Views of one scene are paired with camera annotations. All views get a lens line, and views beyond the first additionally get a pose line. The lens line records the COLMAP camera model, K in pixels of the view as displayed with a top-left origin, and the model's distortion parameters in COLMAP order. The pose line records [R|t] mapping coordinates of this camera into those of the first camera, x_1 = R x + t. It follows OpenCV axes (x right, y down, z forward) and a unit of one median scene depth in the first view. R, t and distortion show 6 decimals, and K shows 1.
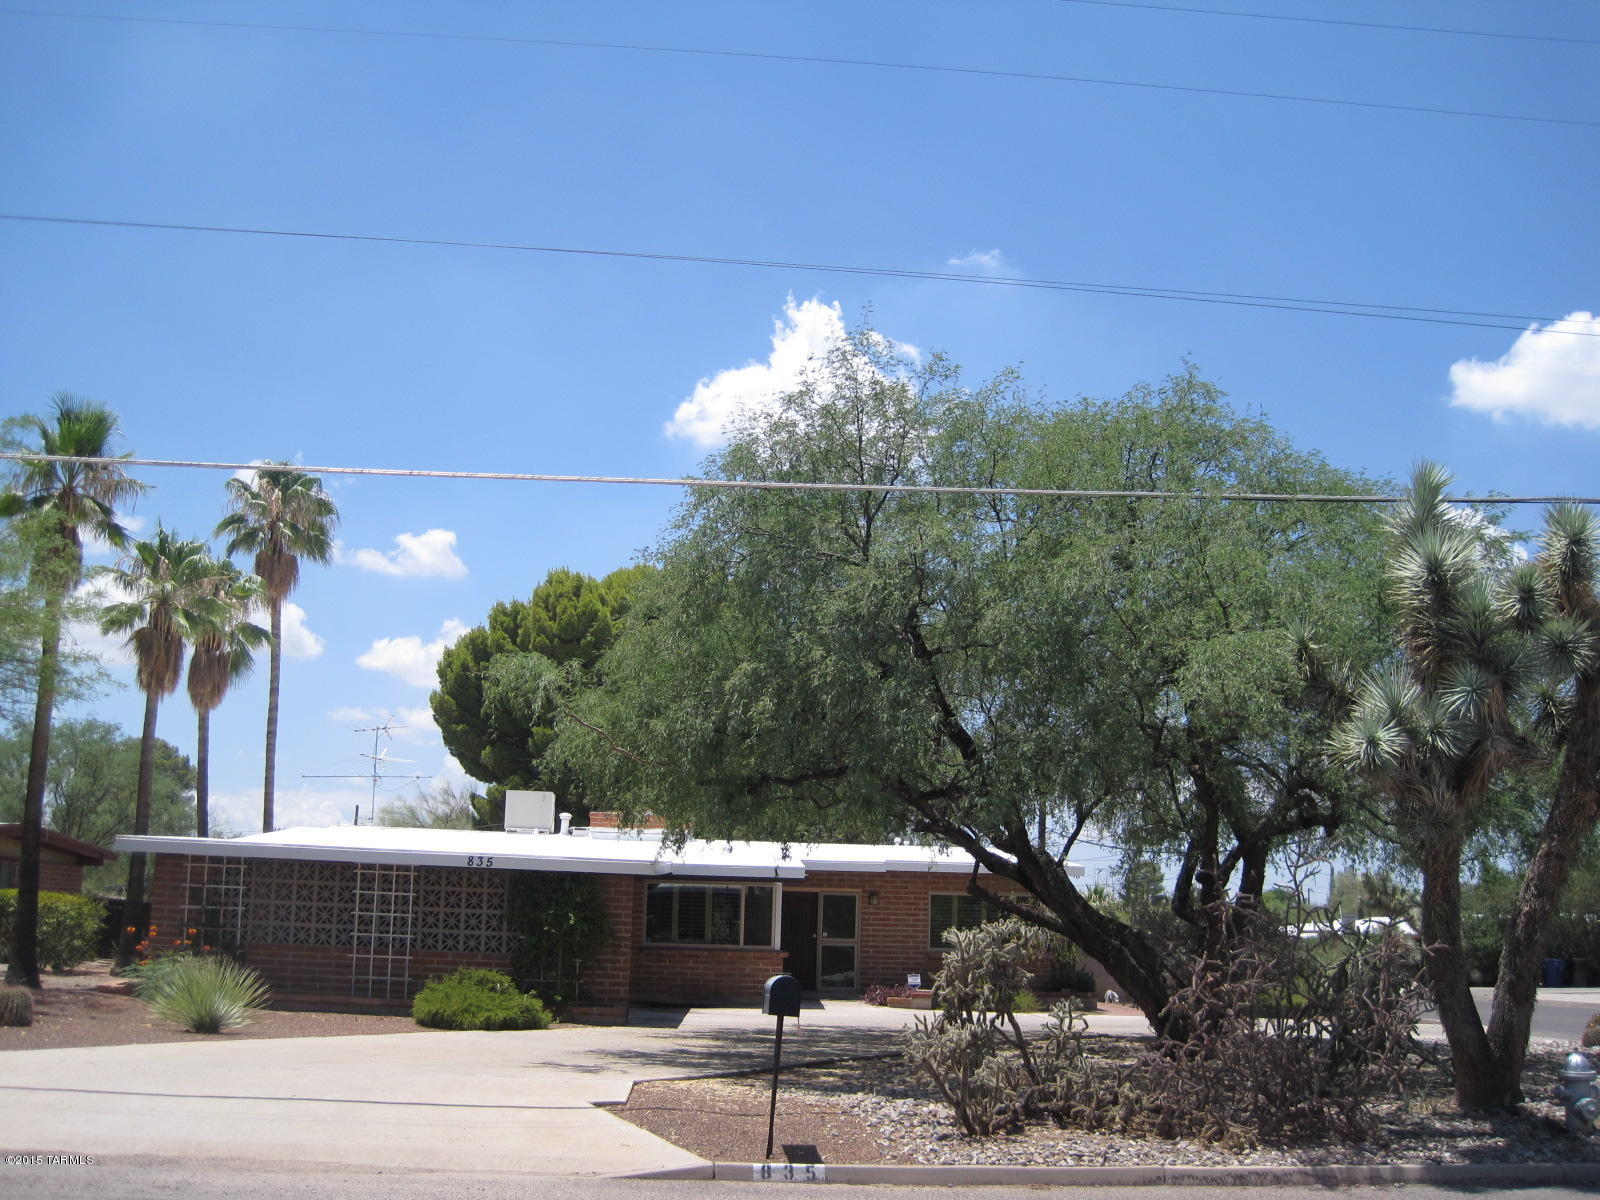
lens RADIAL K [[1637.1, 0, 799.0], [0, 1637.1, 606.9], [0, 0, 1]] dist [-0.132859, 0.000000]
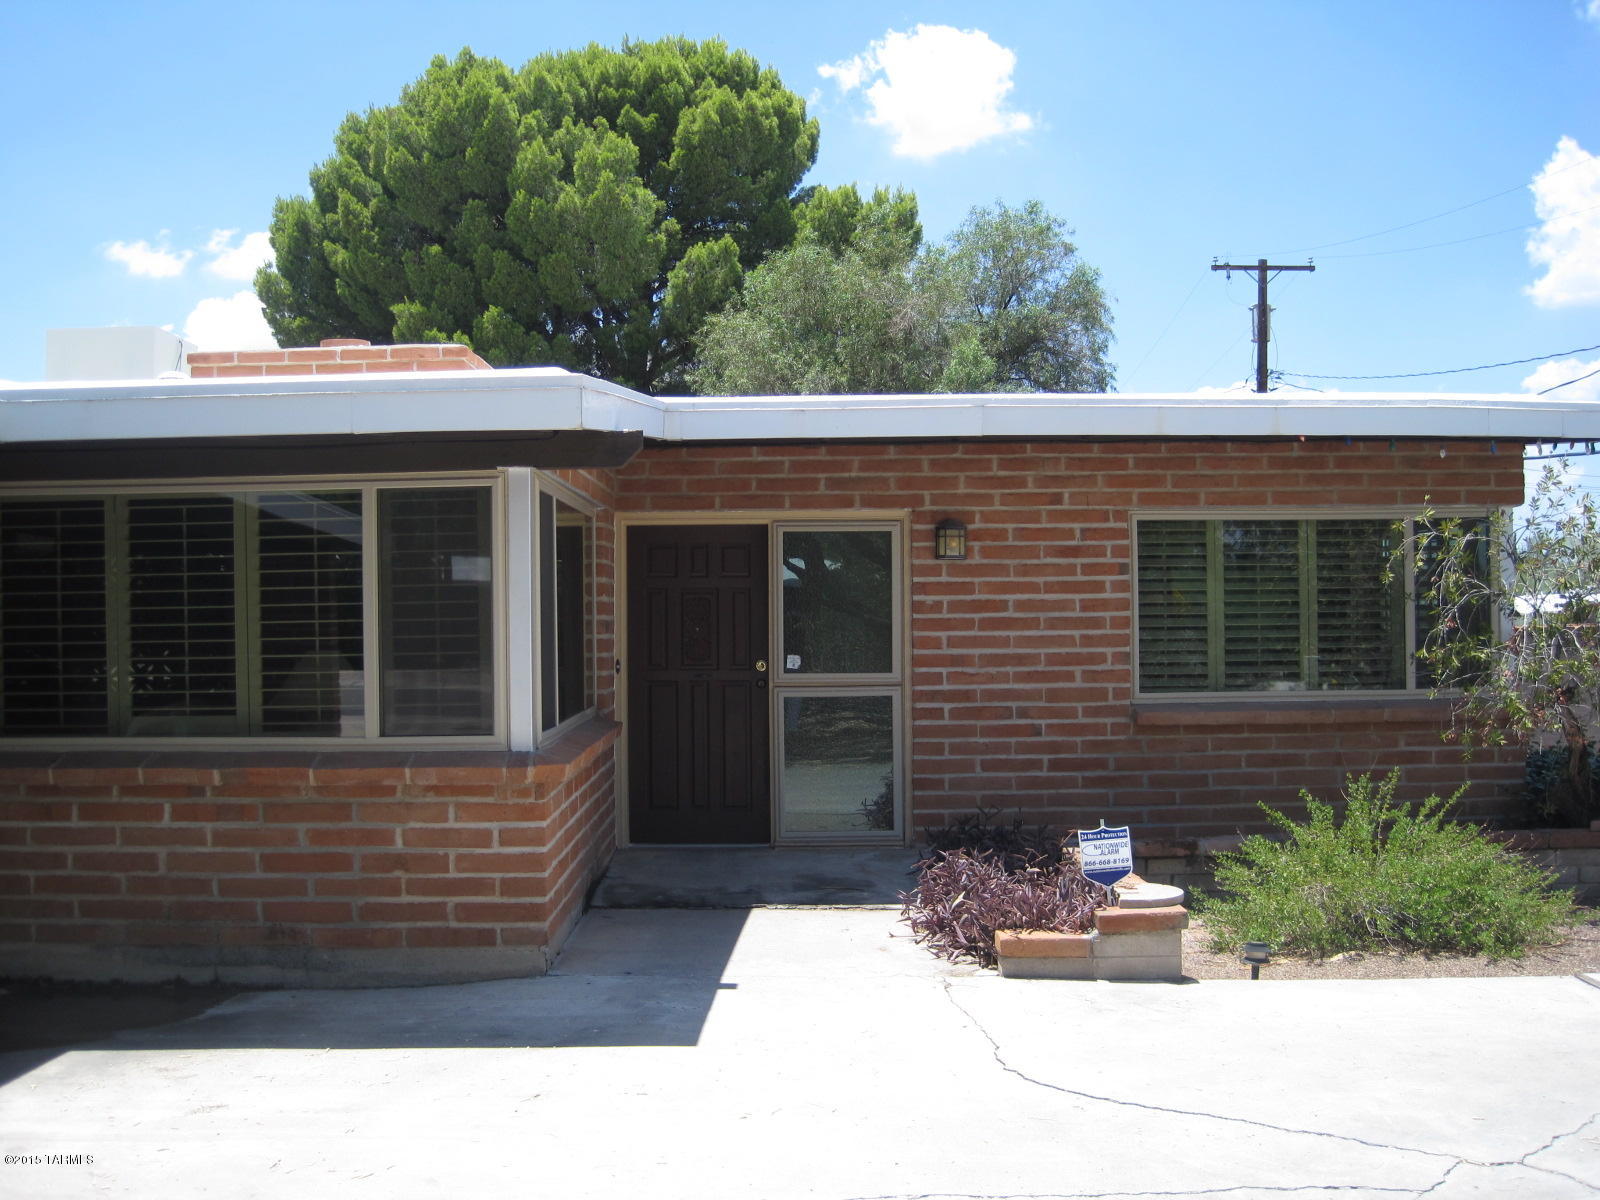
lens RADIAL K [[1637.1, 0, 800.3], [0, 1637.1, 599.2], [0, 0, 1]] dist [-0.132859, 0.000000]
pose [[0.995985, -0.038123, -0.080996, 0.042330], [0.052259, 0.982223, 0.180297, 0.133808], [0.072682, -0.183806, 0.980272, 0.698076]]
